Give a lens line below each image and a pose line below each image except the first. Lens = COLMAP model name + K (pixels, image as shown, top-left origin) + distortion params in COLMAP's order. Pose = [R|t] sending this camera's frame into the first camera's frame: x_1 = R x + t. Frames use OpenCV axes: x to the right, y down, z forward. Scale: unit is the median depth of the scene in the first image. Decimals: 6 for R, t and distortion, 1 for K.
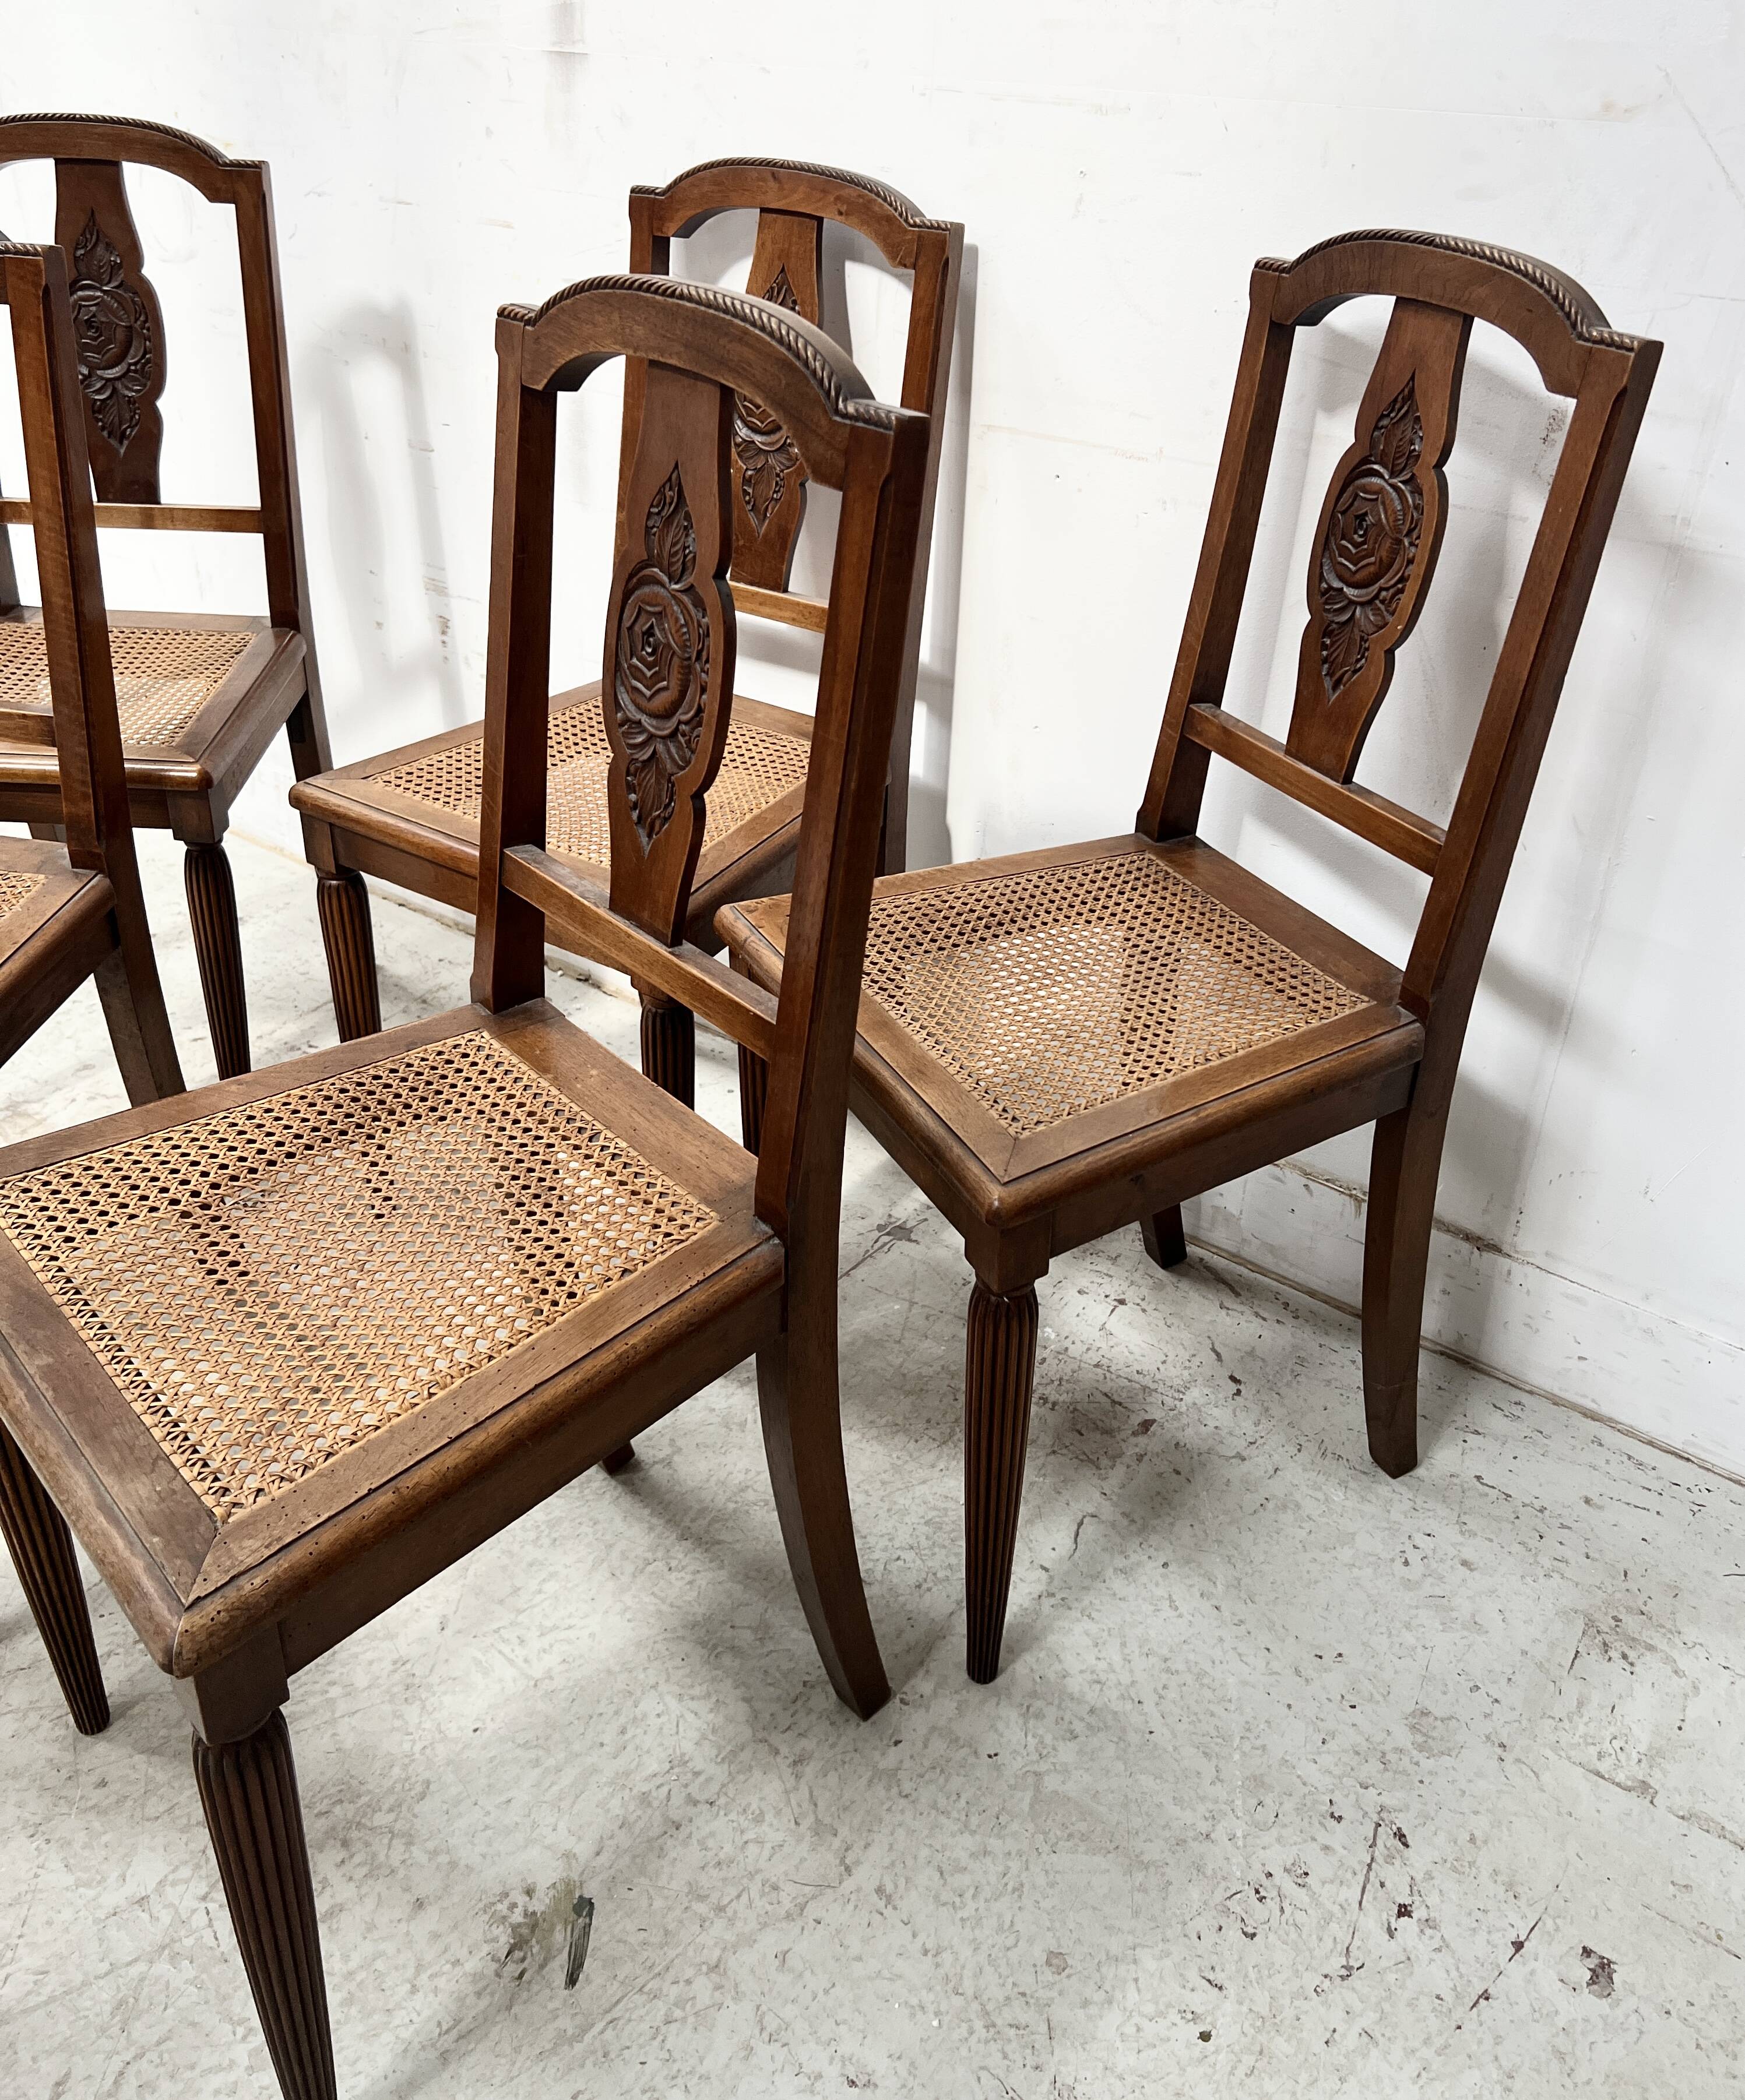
lens RADIAL K [[1766.3, 0, 871.4], [0, 1766.3, 913.8], [0, 0, 1]] dist [0.015246, -0.002680]
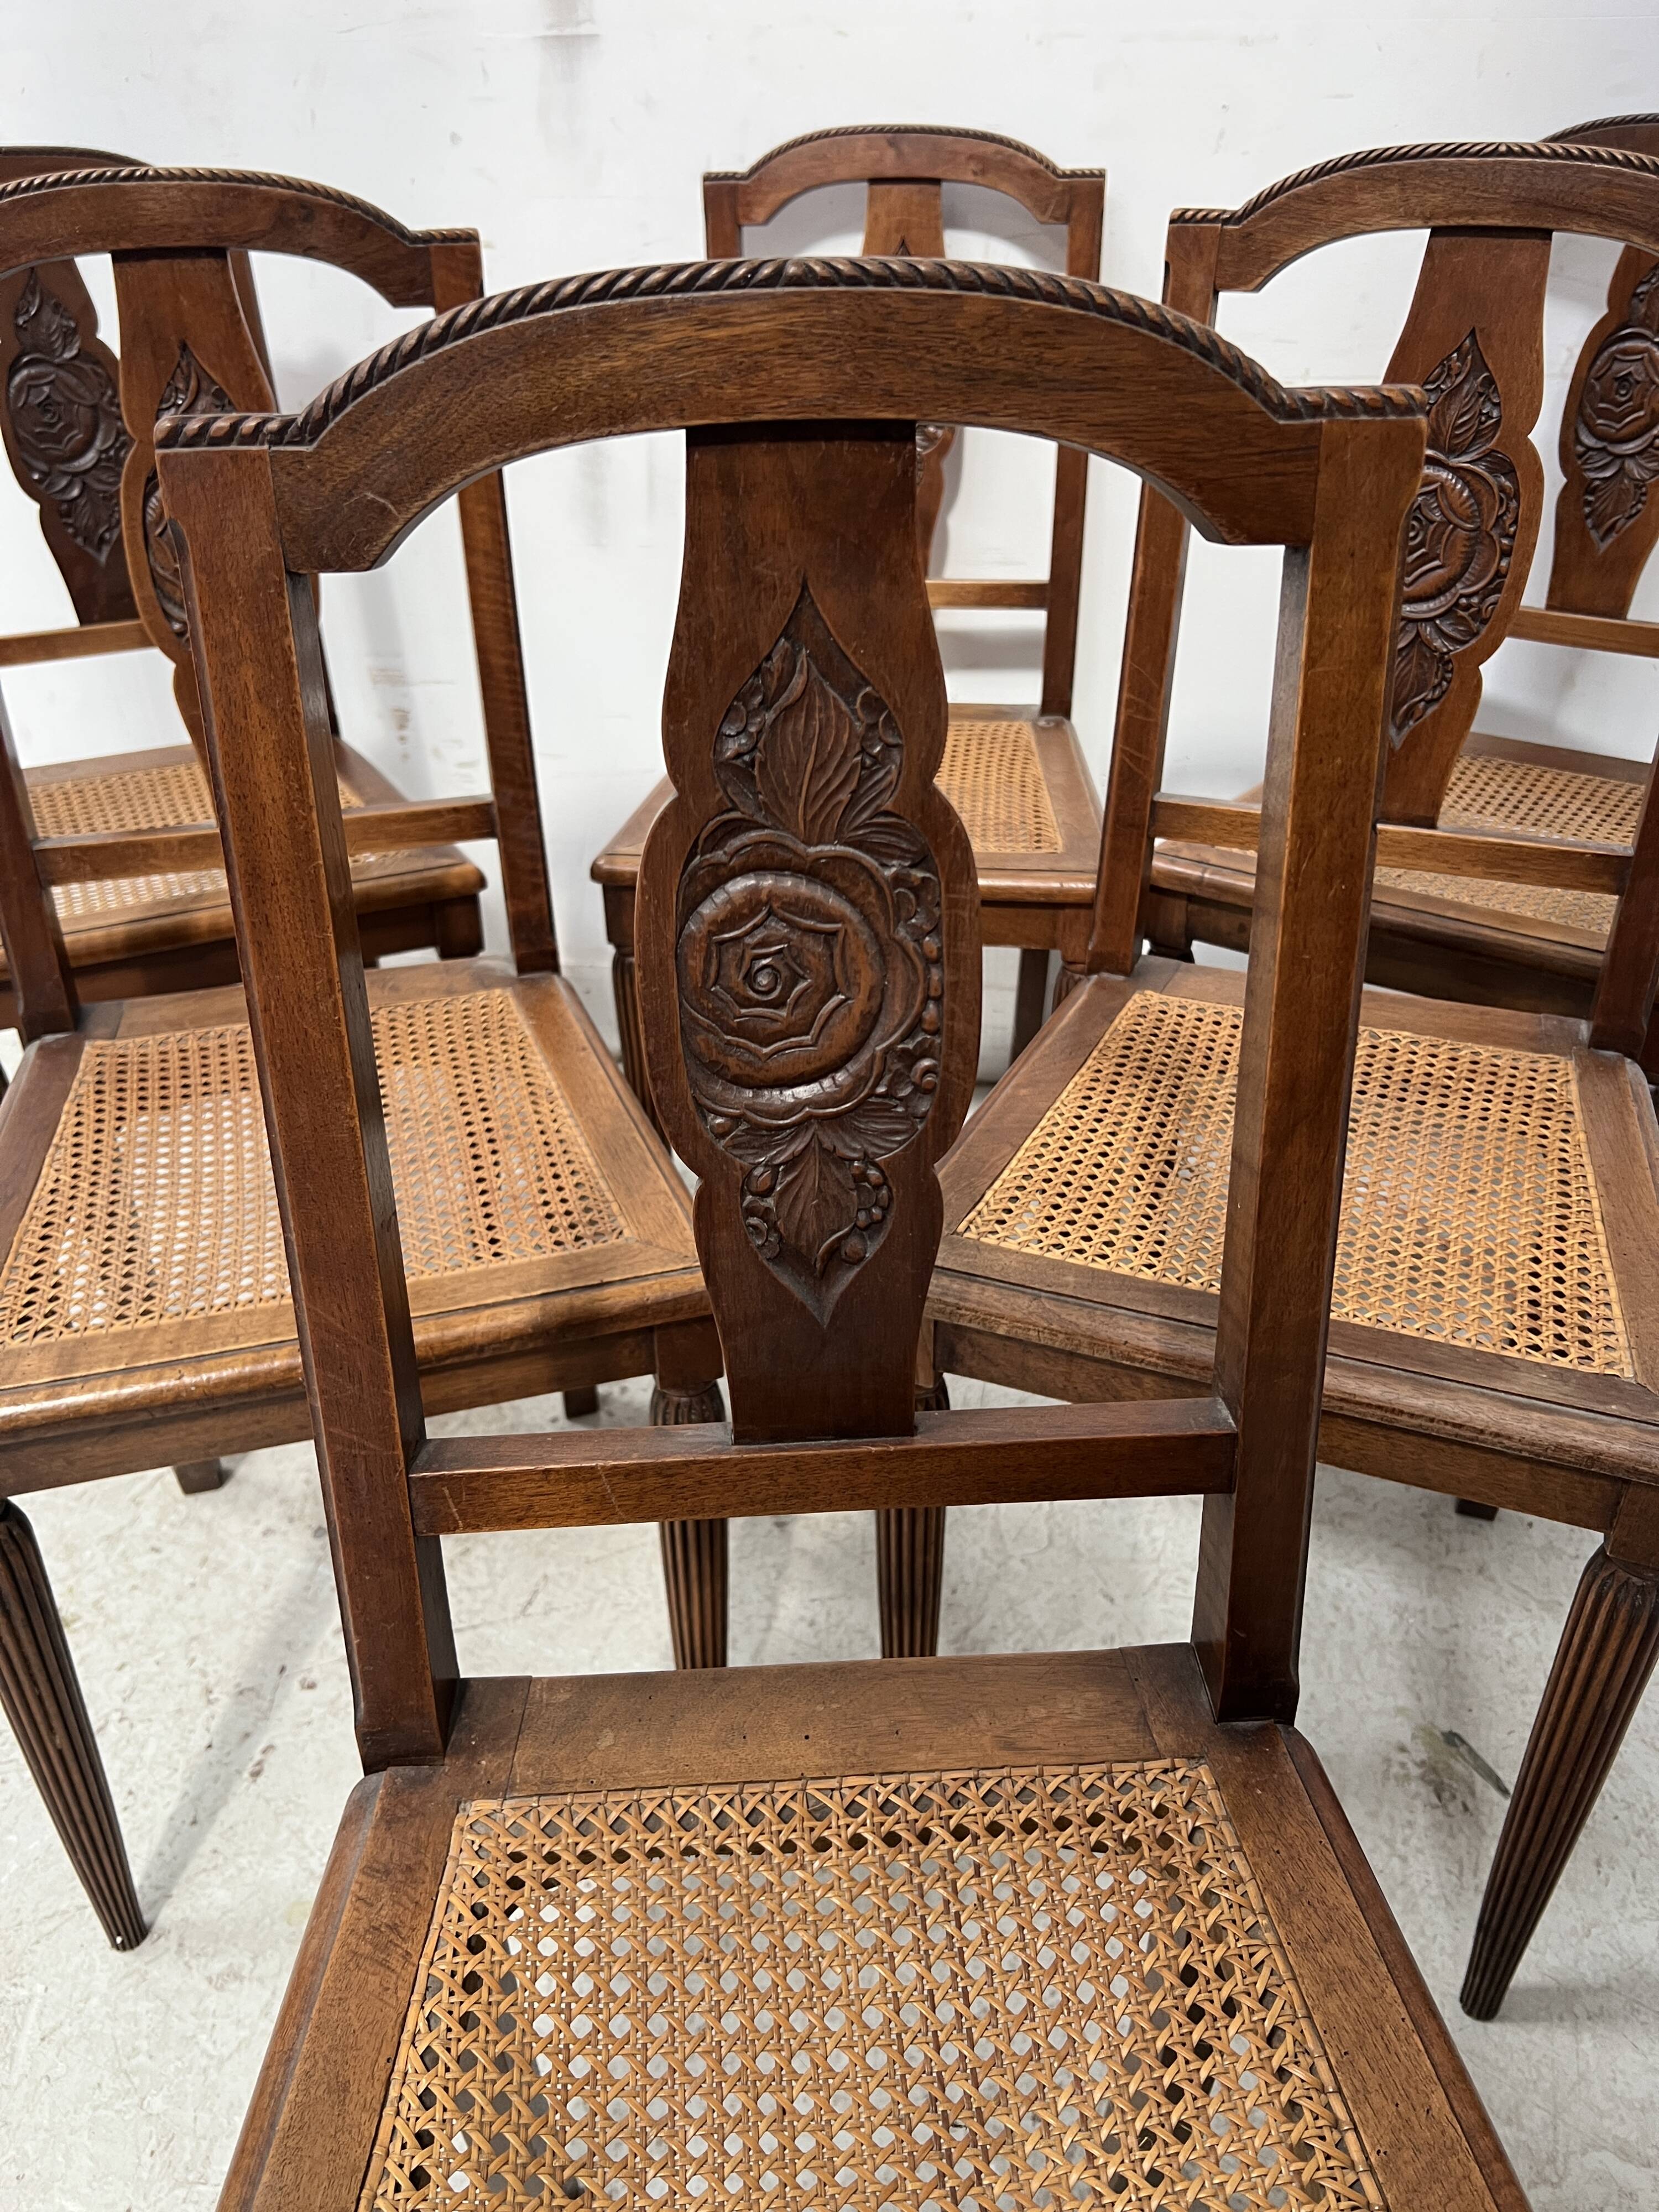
lens RADIAL K [[1668.4, 0, 808.3], [0, 1668.4, 1115.1], [0, 0, 1]] dist [0.069479, -0.094422]
pose [[0.892394, -0.270419, 0.361257, -0.564203], [0.247256, 0.962703, 0.109849, -0.012395], [-0.377489, -0.008706, 0.925973, 0.143905]]
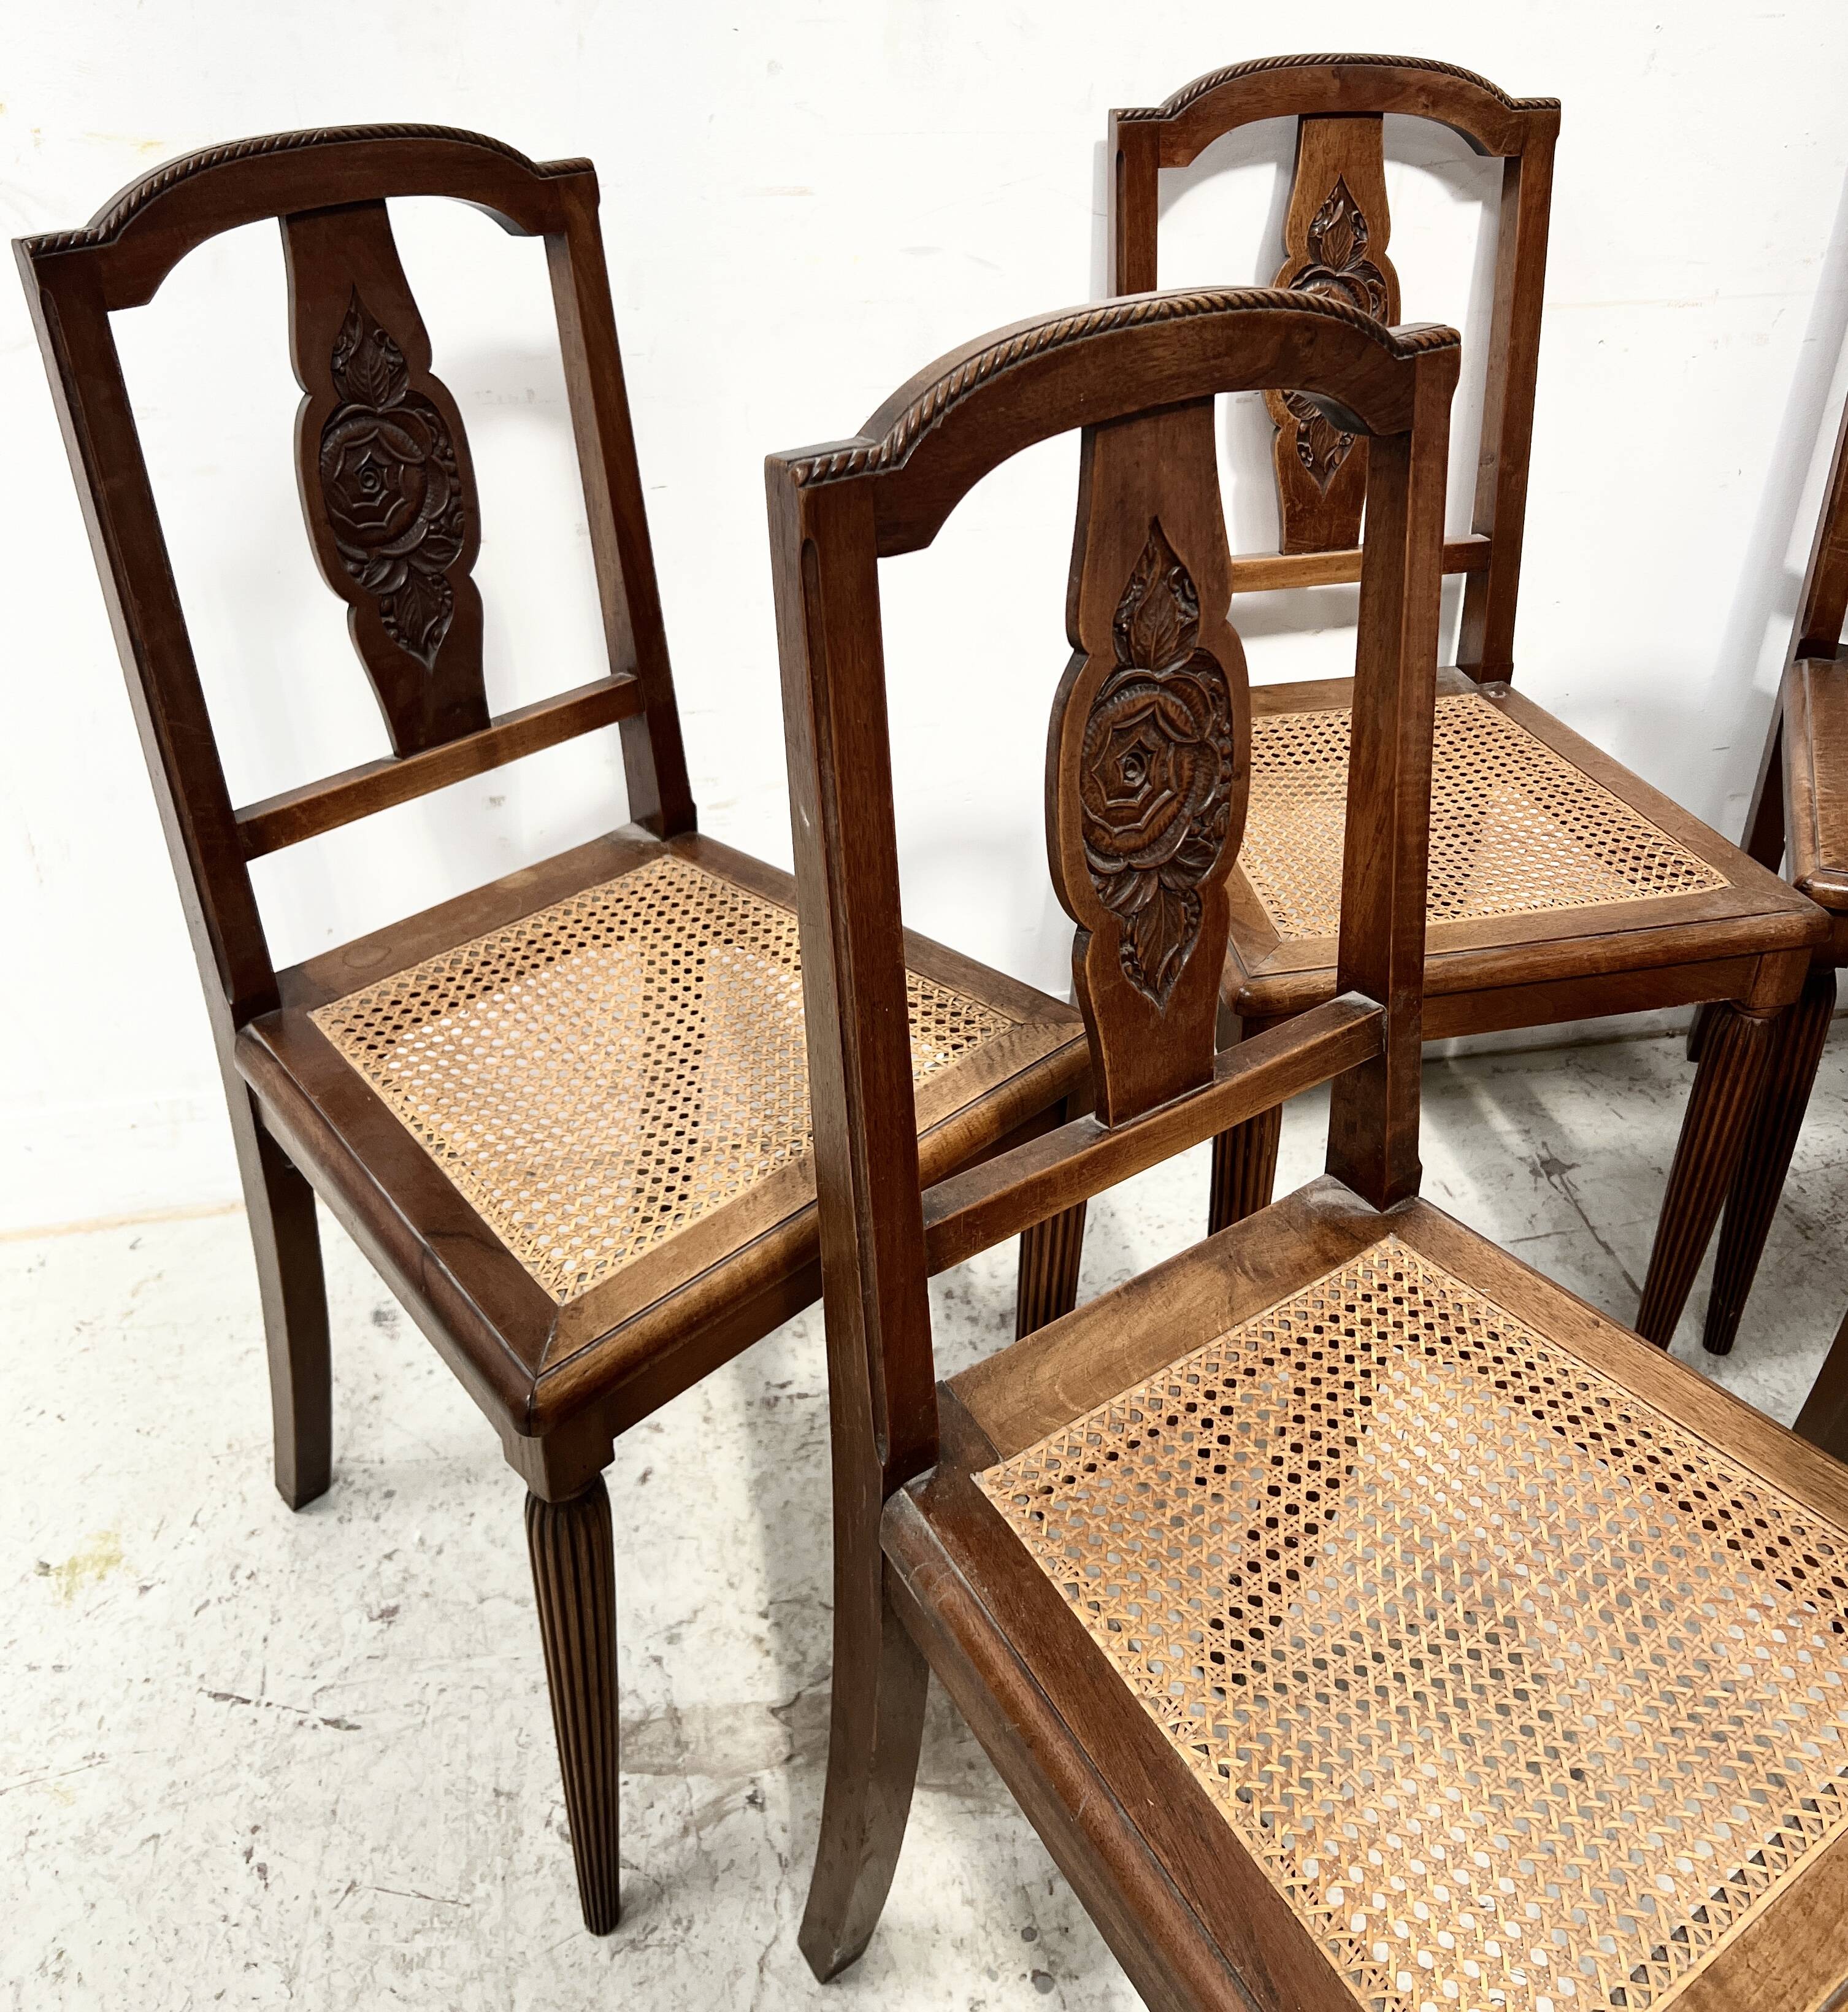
lens RADIAL K [[1866.7, 0, 934.3], [0, 1866.7, 761.5], [0, 0, 1]] dist [0.050167, -0.062468]
pose [[0.682983, -0.360676, 0.635175, -0.840298], [0.353342, 0.924210, 0.144864, -0.304754], [-0.639284, 0.125494, 0.758661, 0.478351]]
